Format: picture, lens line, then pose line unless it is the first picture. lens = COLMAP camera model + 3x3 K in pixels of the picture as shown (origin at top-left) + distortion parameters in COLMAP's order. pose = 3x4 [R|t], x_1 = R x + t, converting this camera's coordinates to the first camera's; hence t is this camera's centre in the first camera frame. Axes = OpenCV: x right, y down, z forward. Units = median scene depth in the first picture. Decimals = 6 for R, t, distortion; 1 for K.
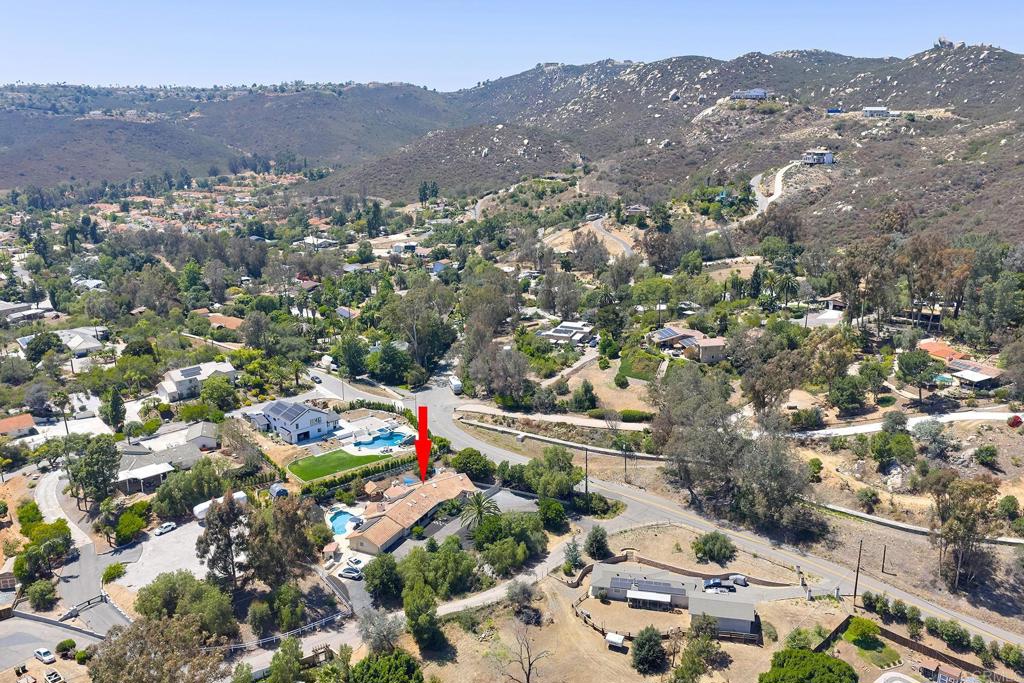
lens RADIAL K [[852.2, 0, 518.8], [0, 852.2, 328.3], [0, 0, 1]] dist [0.016782, -0.024746]
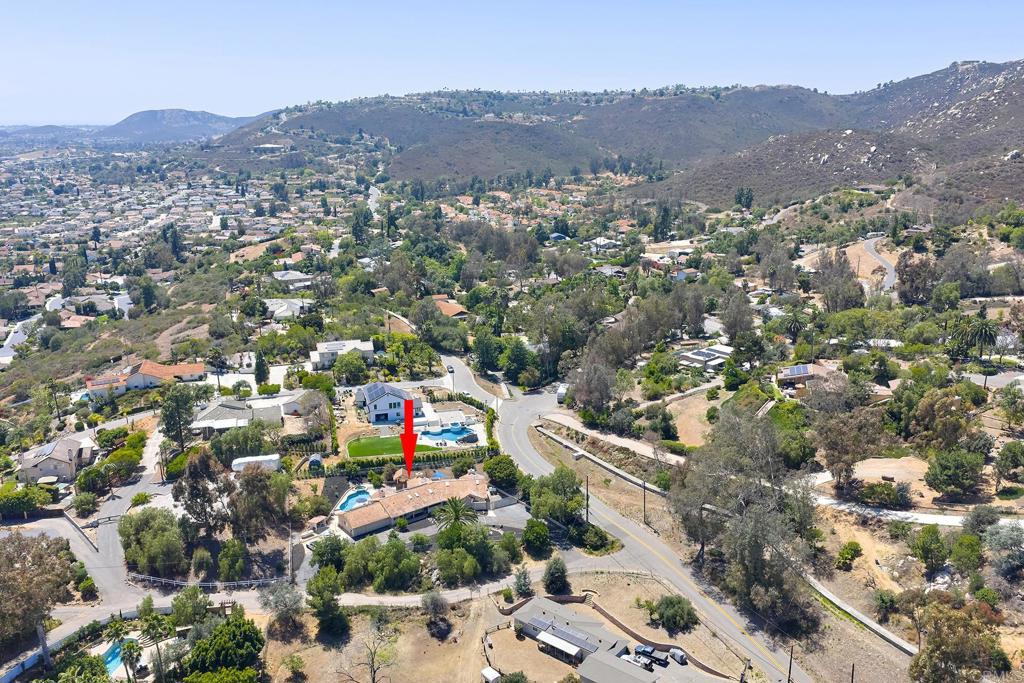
lens RADIAL K [[852.2, 0, 518.8], [0, 852.2, 328.3], [0, 0, 1]] dist [0.016782, -0.024746]
pose [[0.892846, 0.113712, -0.435770, 0.210571], [-0.115380, 0.993061, 0.022732, -0.017007], [0.435331, 0.029983, 0.899771, 0.064297]]
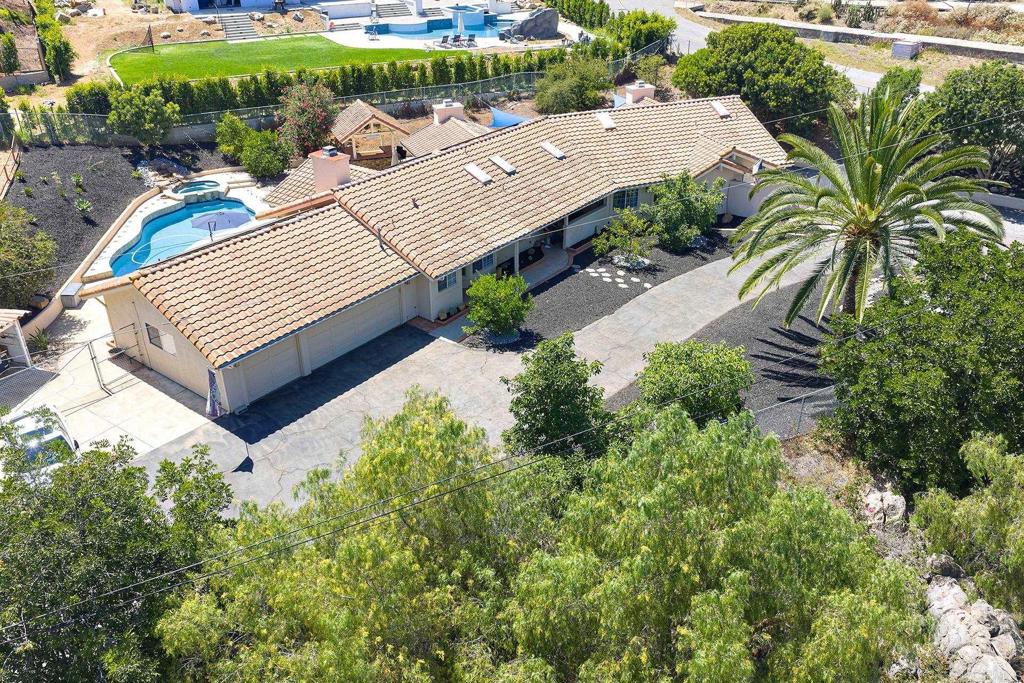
lens RADIAL K [[852.2, 0, 518.8], [0, 852.2, 328.3], [0, 0, 1]] dist [0.016782, -0.024746]
pose [[0.976400, 0.105809, -0.188275, -0.038910], [-0.059477, 0.969793, 0.236566, 0.098556], [0.207619, -0.219785, 0.953199, 0.406675]]
